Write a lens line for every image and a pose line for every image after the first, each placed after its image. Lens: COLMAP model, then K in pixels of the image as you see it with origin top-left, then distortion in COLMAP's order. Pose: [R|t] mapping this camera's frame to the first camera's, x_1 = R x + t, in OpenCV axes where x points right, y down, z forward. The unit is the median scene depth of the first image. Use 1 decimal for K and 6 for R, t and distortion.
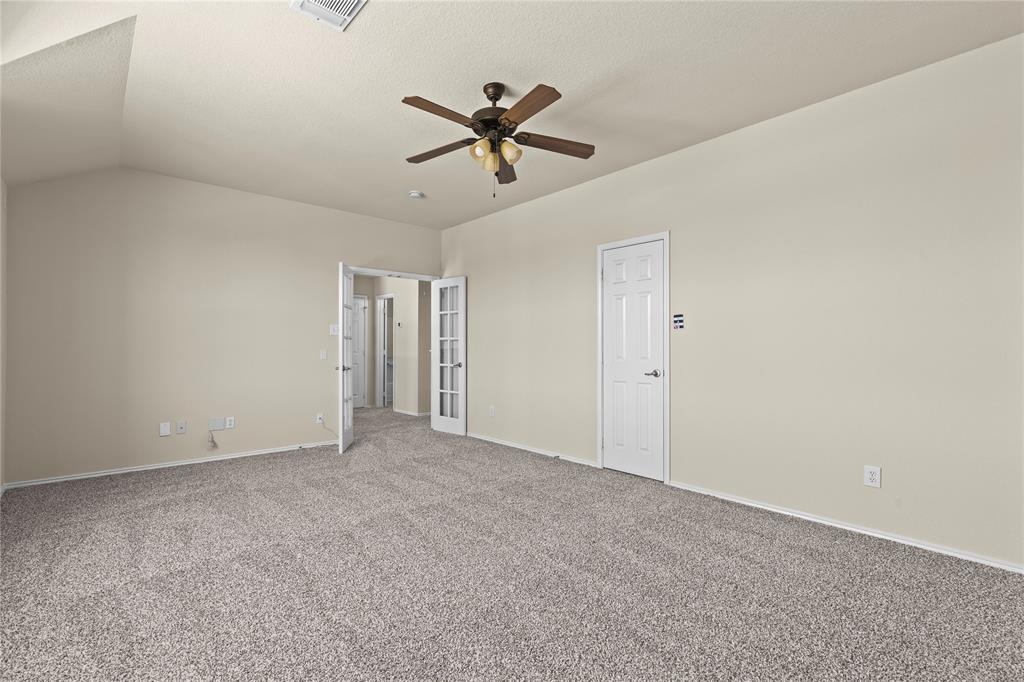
lens RADIAL K [[463.0, 0, 509.6], [0, 463.0, 342.8], [0, 0, 1]] dist [0.000888, 0.000244]
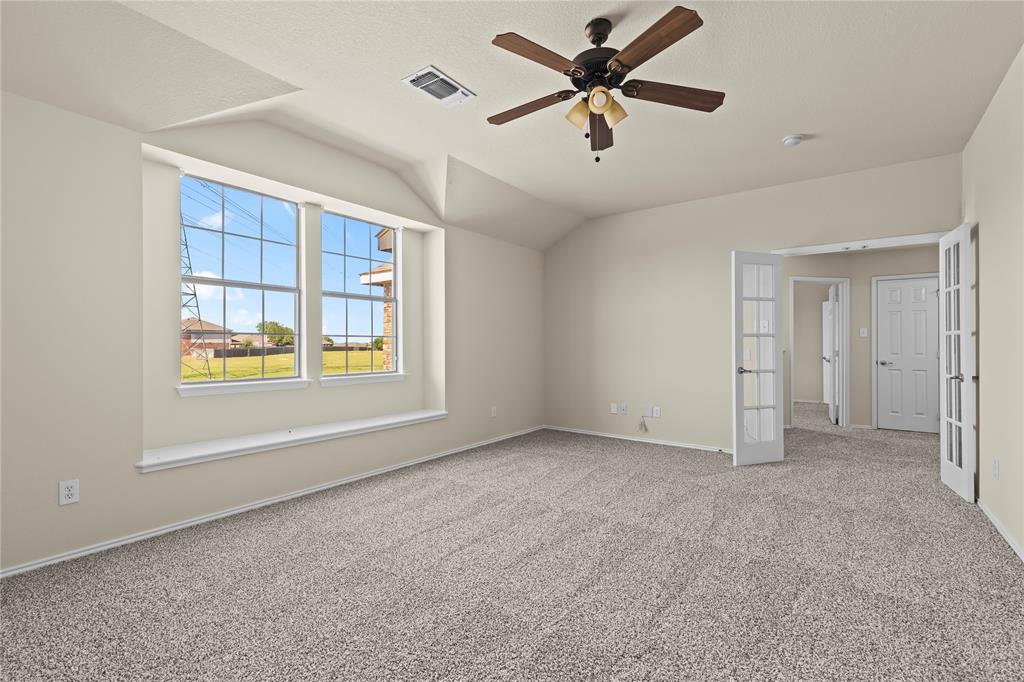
lens RADIAL K [[463.0, 0, 508.0], [0, 463.0, 344.3], [0, 0, 1]] dist [0.000888, 0.000244]
pose [[0.195940, -0.002927, -0.980612, 0.586092], [0.007582, 0.999970, -0.001470, 0.005171], [0.980587, -0.007147, 0.195956, 0.545561]]
